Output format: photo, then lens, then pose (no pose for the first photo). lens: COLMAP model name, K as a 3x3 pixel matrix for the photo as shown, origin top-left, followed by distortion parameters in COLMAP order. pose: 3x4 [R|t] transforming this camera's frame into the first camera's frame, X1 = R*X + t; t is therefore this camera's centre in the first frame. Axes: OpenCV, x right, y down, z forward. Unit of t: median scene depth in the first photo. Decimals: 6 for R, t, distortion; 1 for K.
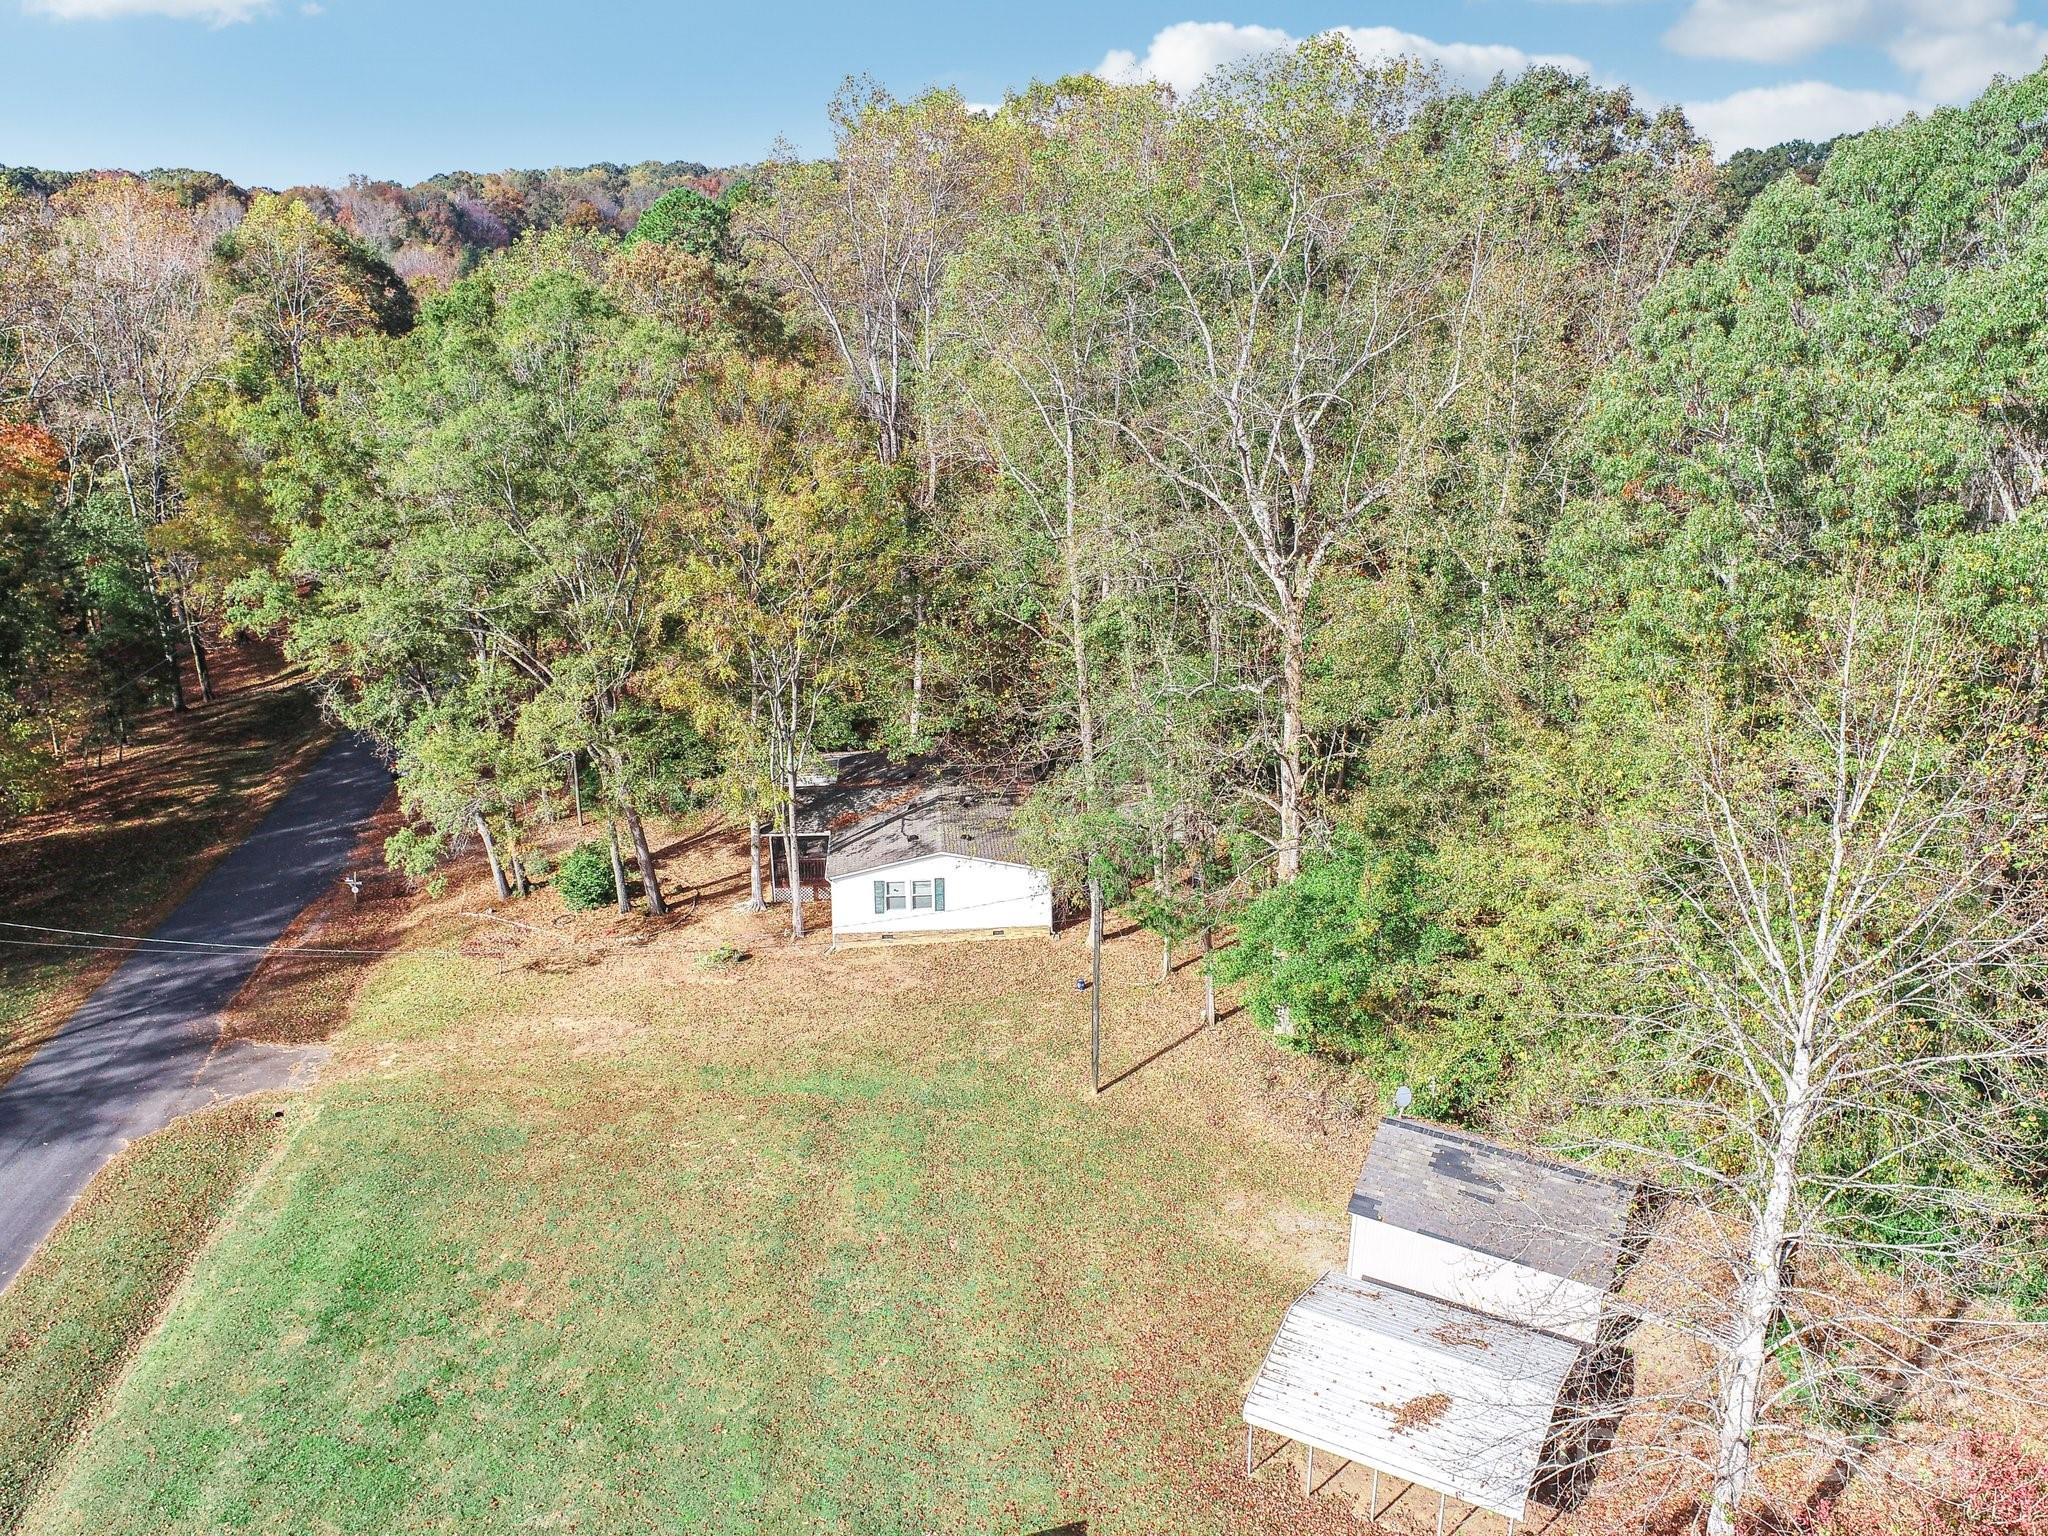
lens RADIAL K [[1636.6, 0, 1024.0], [0, 1636.6, 768.0], [0, 0, 1]] dist [-0.001519, -0.001571]
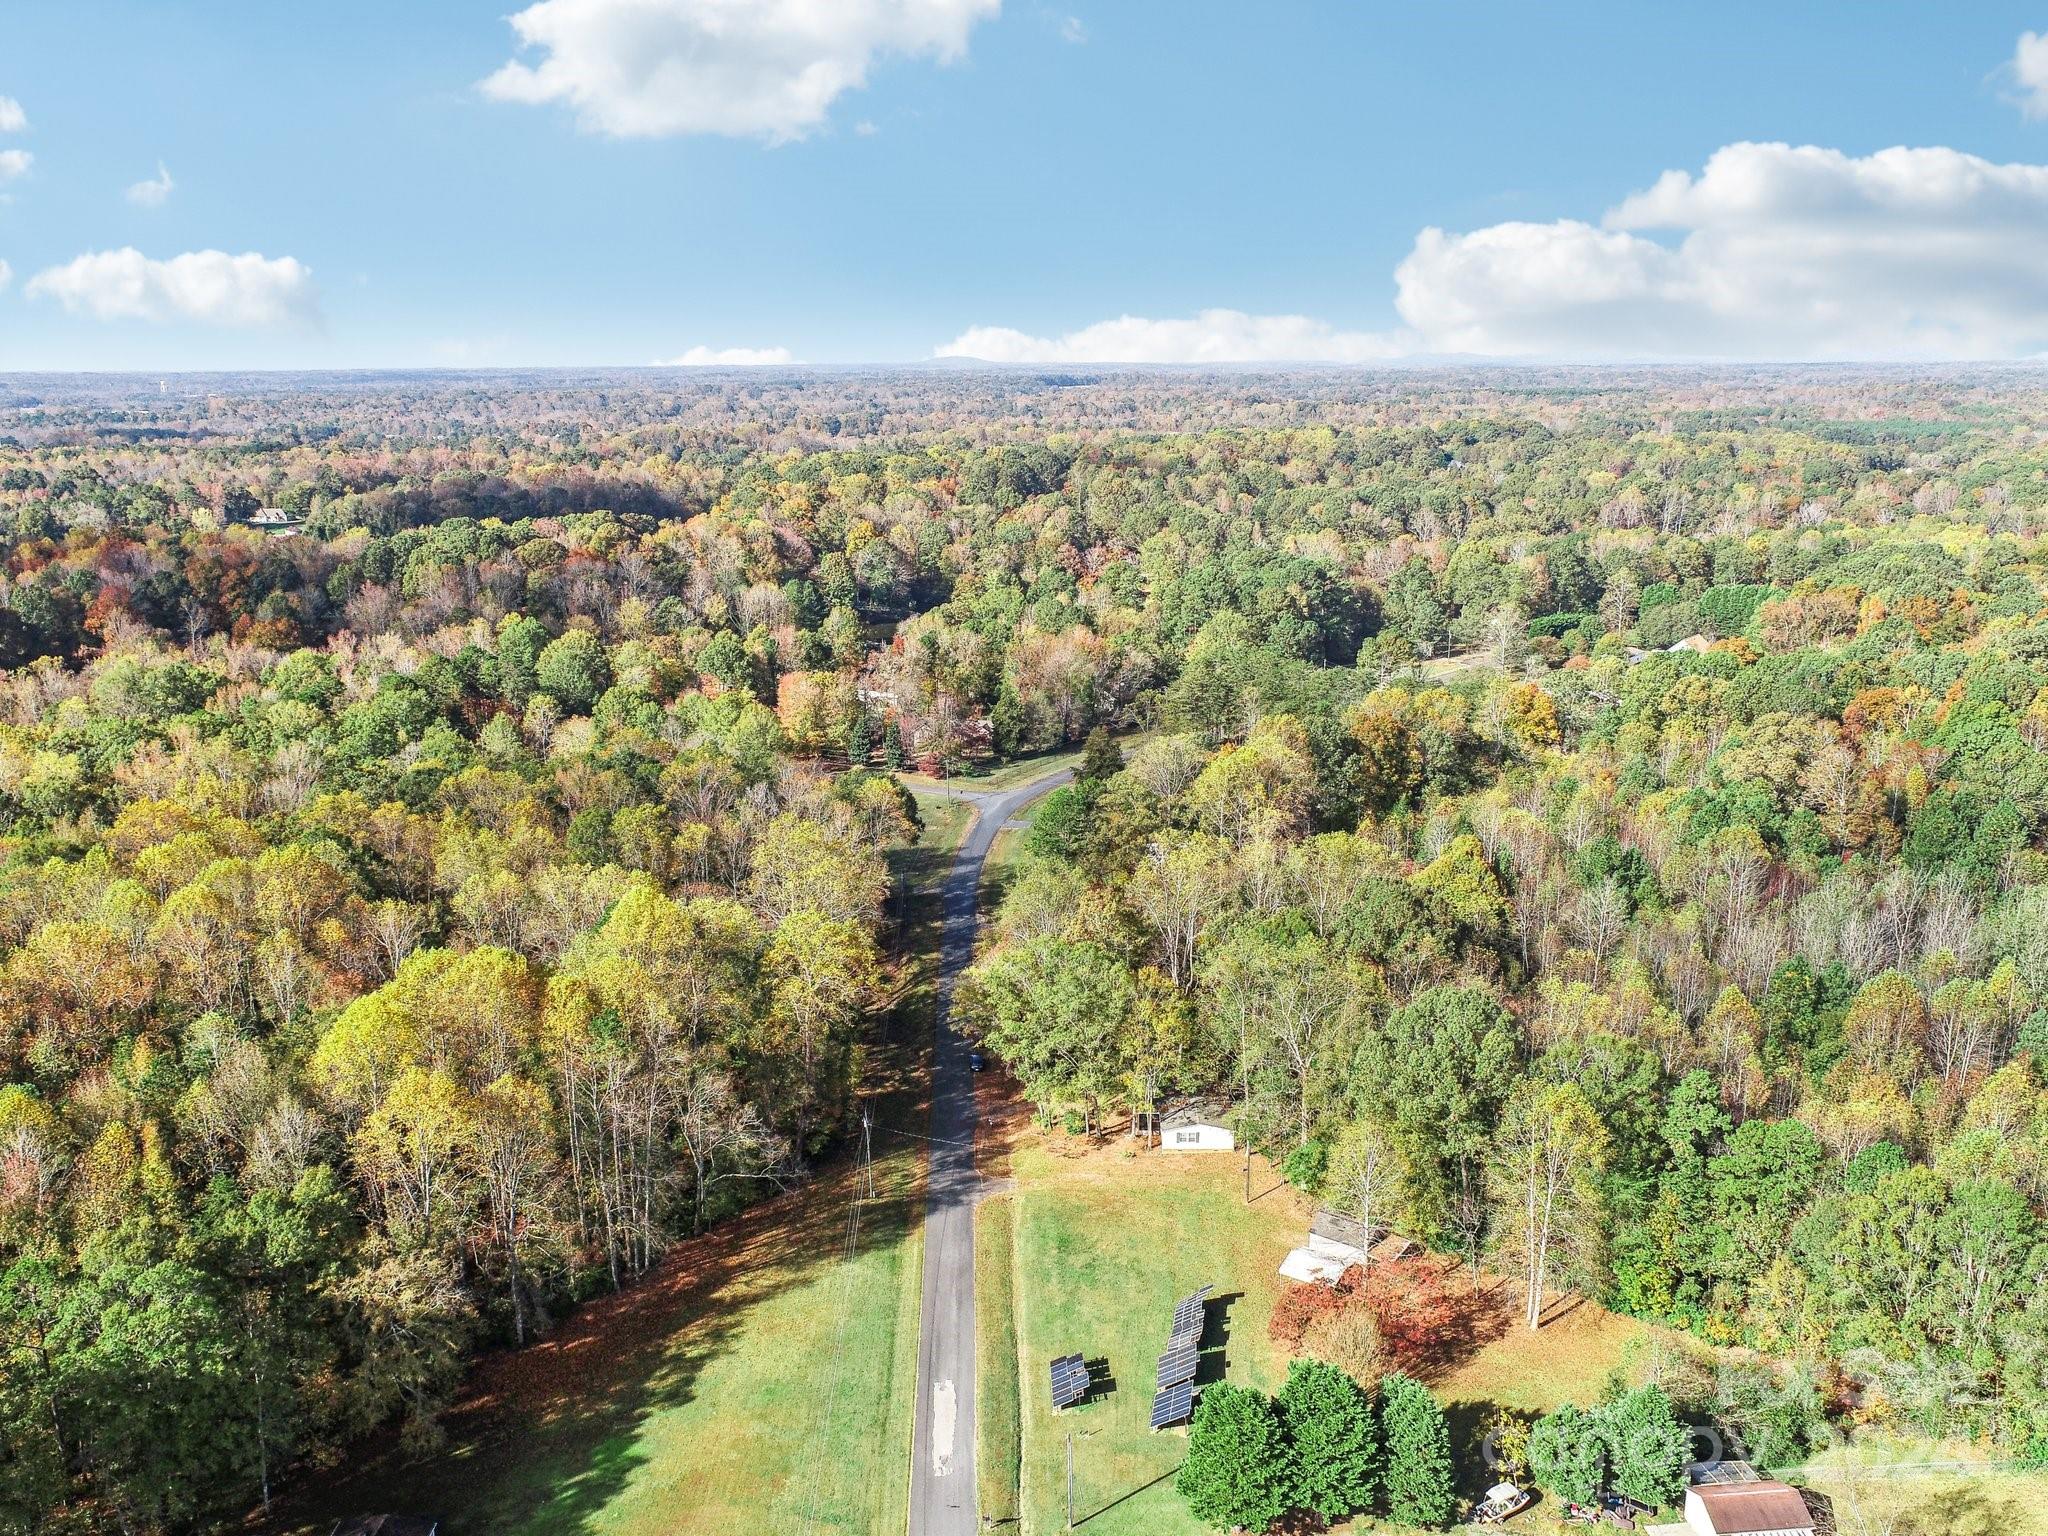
lens RADIAL K [[1636.6, 0, 1024.0], [0, 1636.6, 768.0], [0, 0, 1]] dist [-0.001519, -0.001571]
pose [[0.994829, 0.006943, -0.101331, -0.069578], [-0.015133, 0.996658, -0.080279, -0.369310], [0.100435, 0.081398, 0.991608, -2.185359]]
